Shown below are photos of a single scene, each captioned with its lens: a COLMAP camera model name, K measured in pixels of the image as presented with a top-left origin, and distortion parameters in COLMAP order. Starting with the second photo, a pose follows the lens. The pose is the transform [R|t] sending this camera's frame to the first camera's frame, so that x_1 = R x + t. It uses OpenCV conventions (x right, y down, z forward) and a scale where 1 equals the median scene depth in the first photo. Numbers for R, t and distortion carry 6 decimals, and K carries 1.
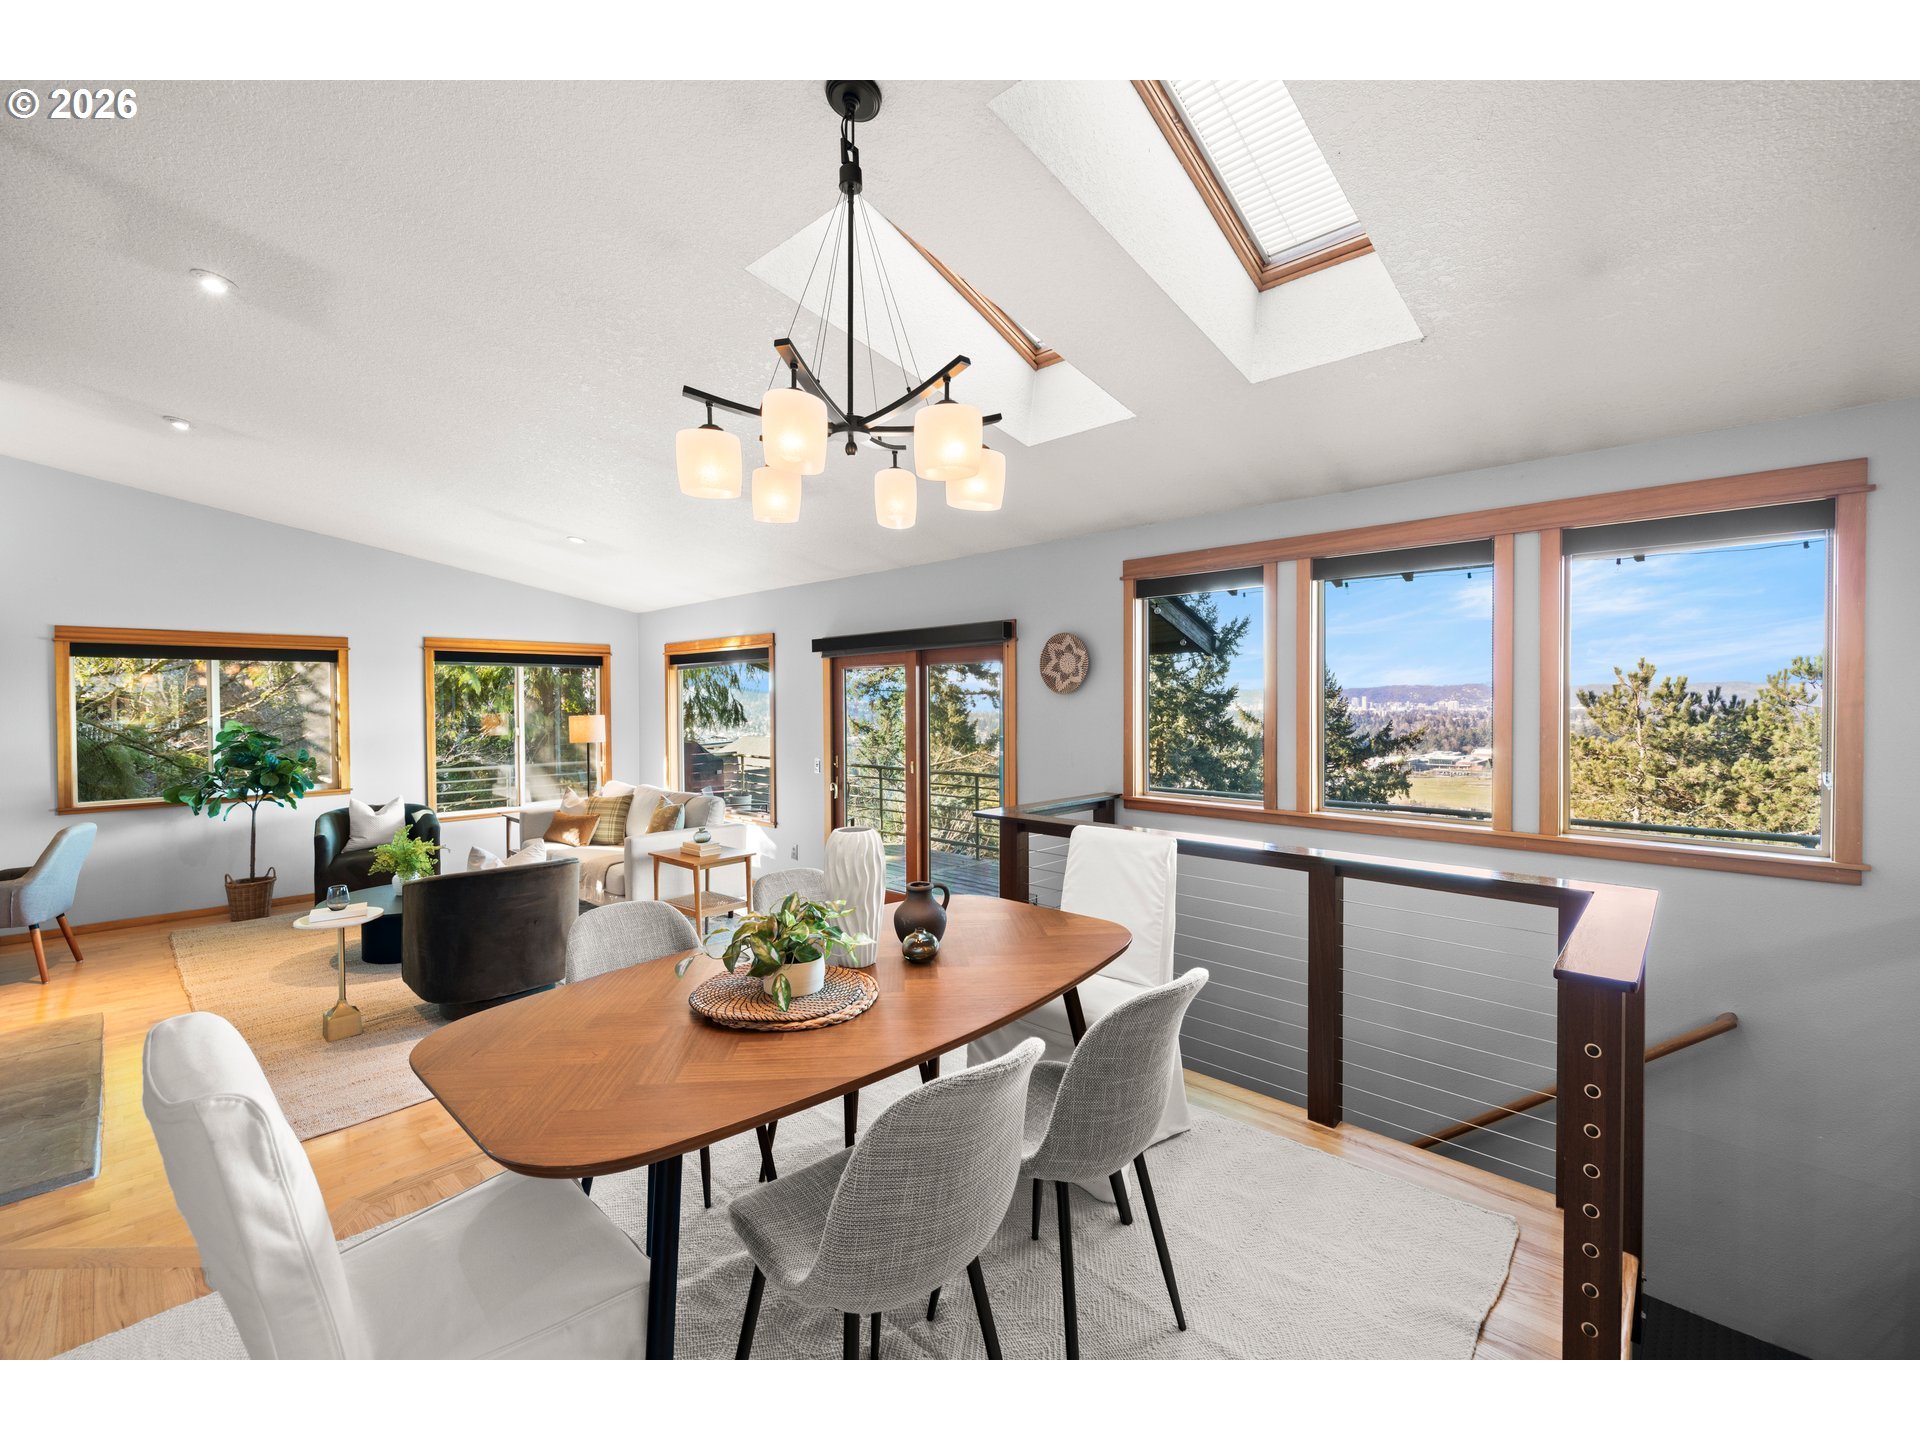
lens RADIAL K [[818.1, 0, 963.8], [0, 818.1, 710.5], [0, 0, 1]] dist [0.004260, -0.000916]
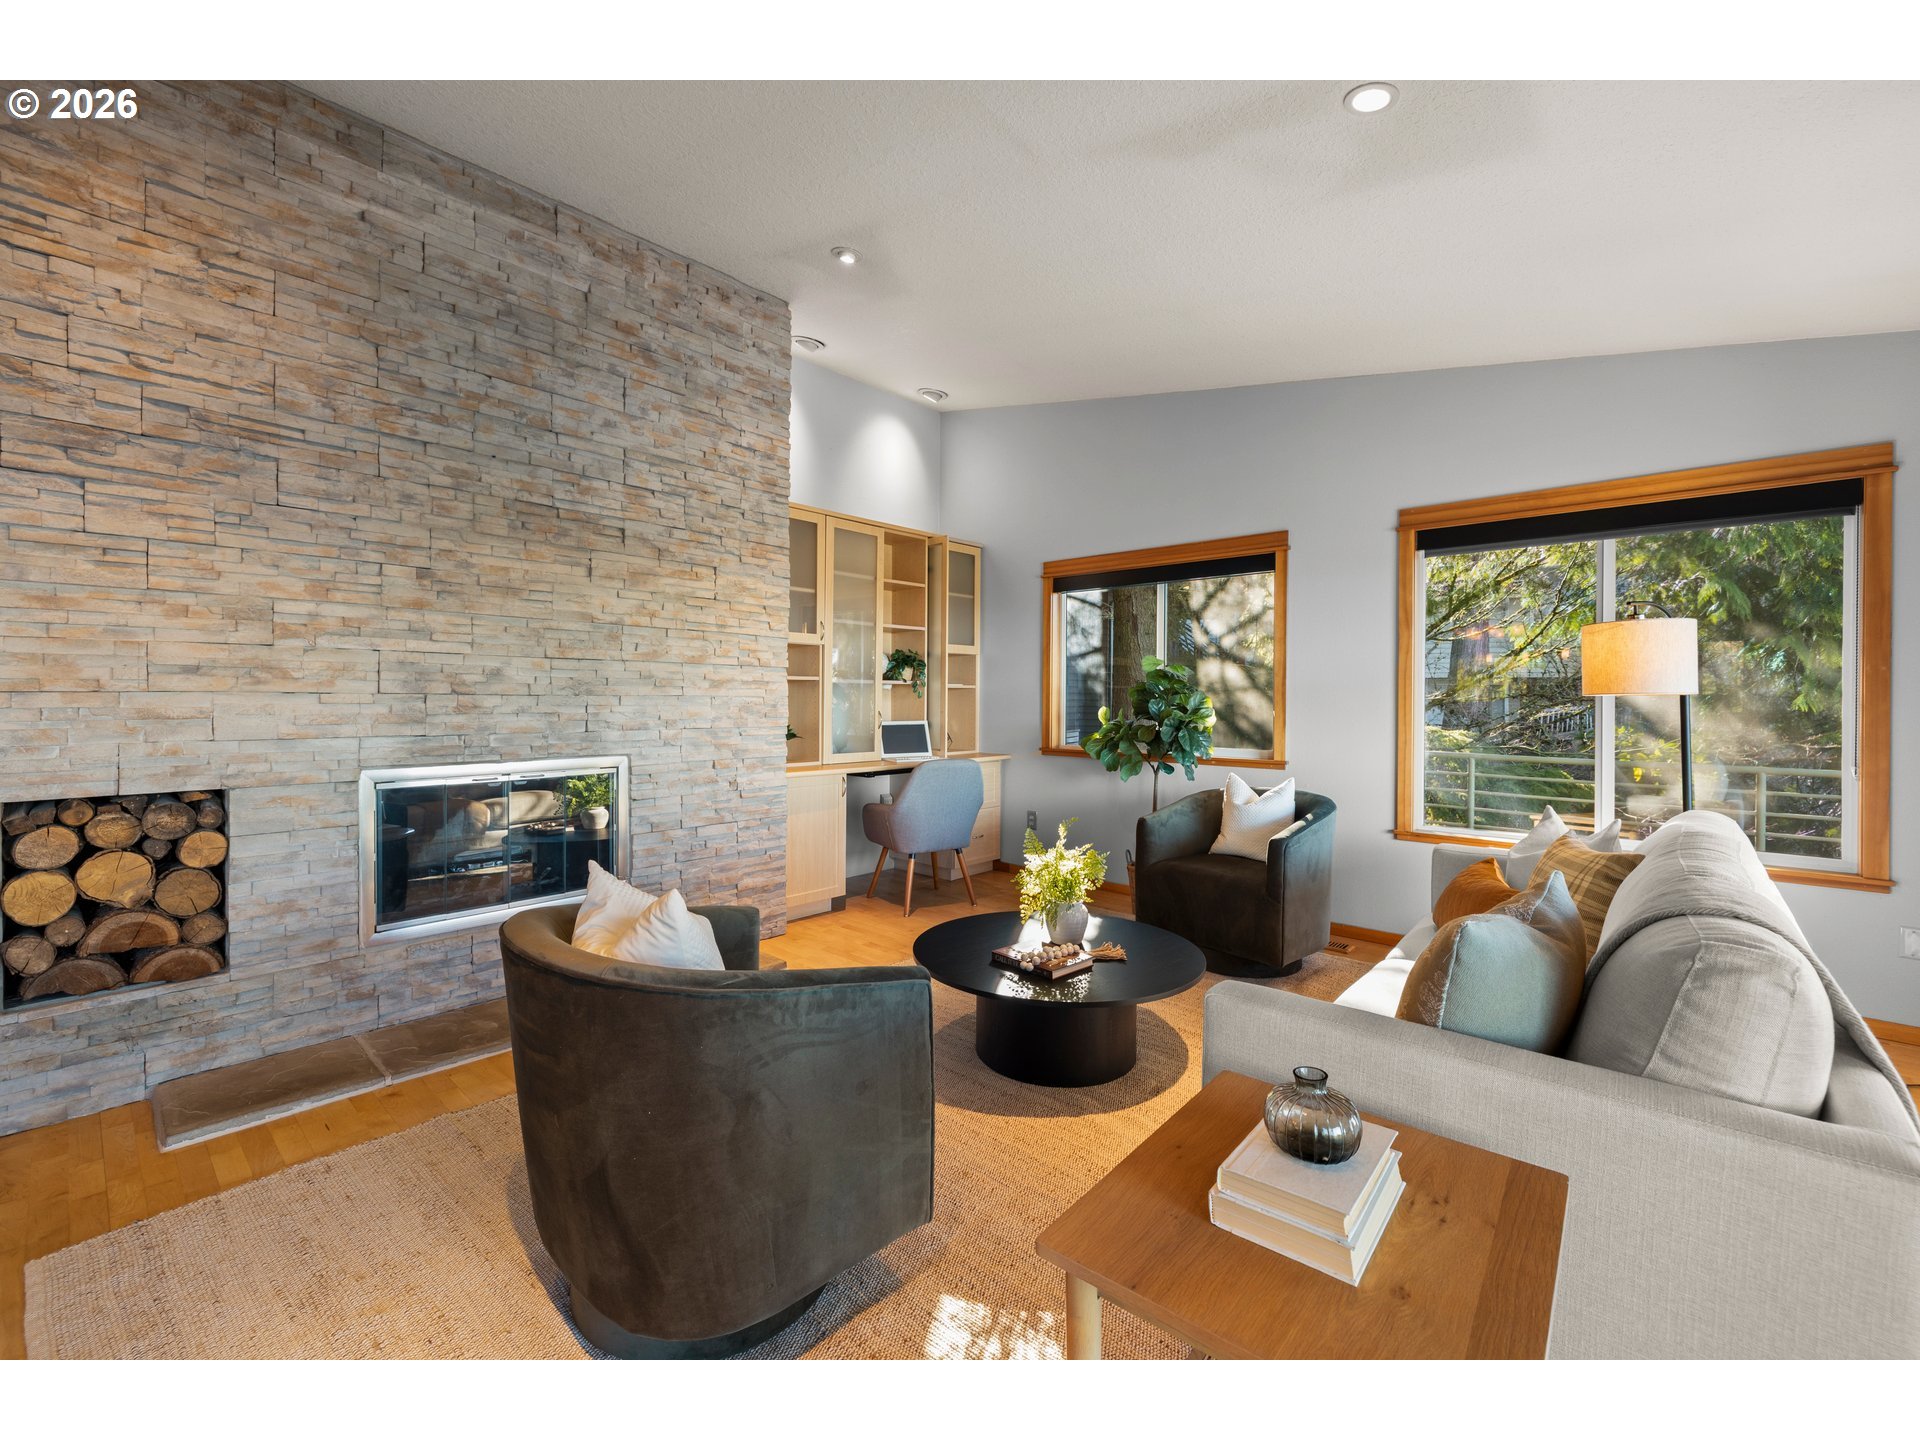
lens RADIAL K [[818.1, 0, 968.1], [0, 818.1, 716.0], [0, 0, 1]] dist [0.004260, -0.000916]
pose [[0.022547, 0.029361, -0.999315, -0.107273], [-0.019048, 0.999400, 0.028933, 0.043572], [0.999564, 0.018383, 0.023093, 0.737854]]
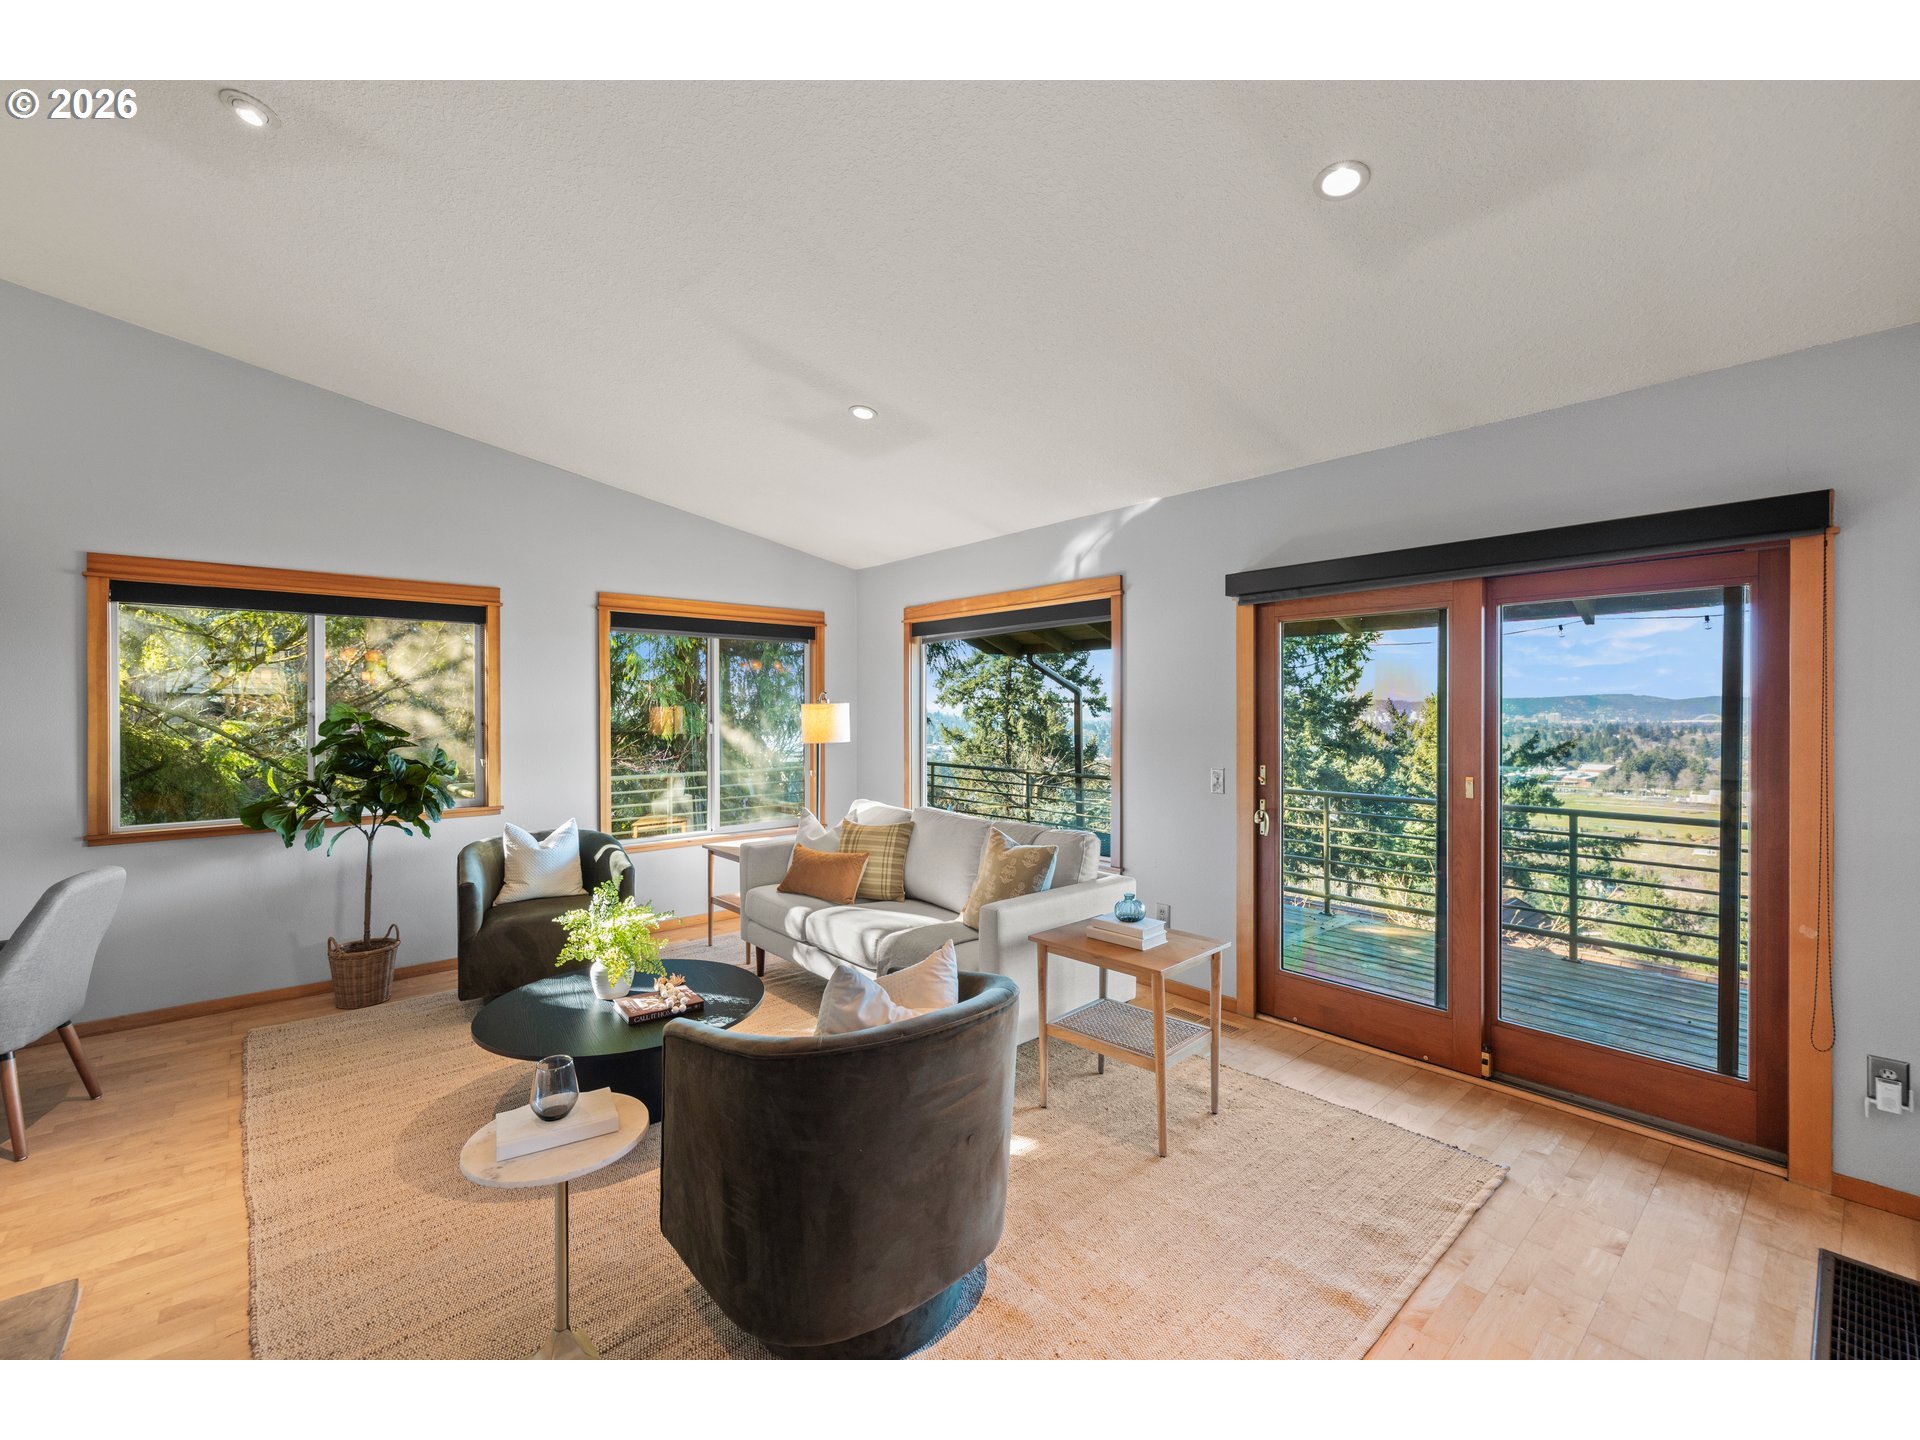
lens RADIAL K [[818.1, 0, 964.0], [0, 818.1, 709.2], [0, 0, 1]] dist [0.004260, -0.000916]
pose [[0.996310, 0.002924, -0.085782, -0.301039], [-0.004149, 0.999892, -0.014102, 0.021685], [0.085732, 0.014405, 0.996214, 0.345415]]
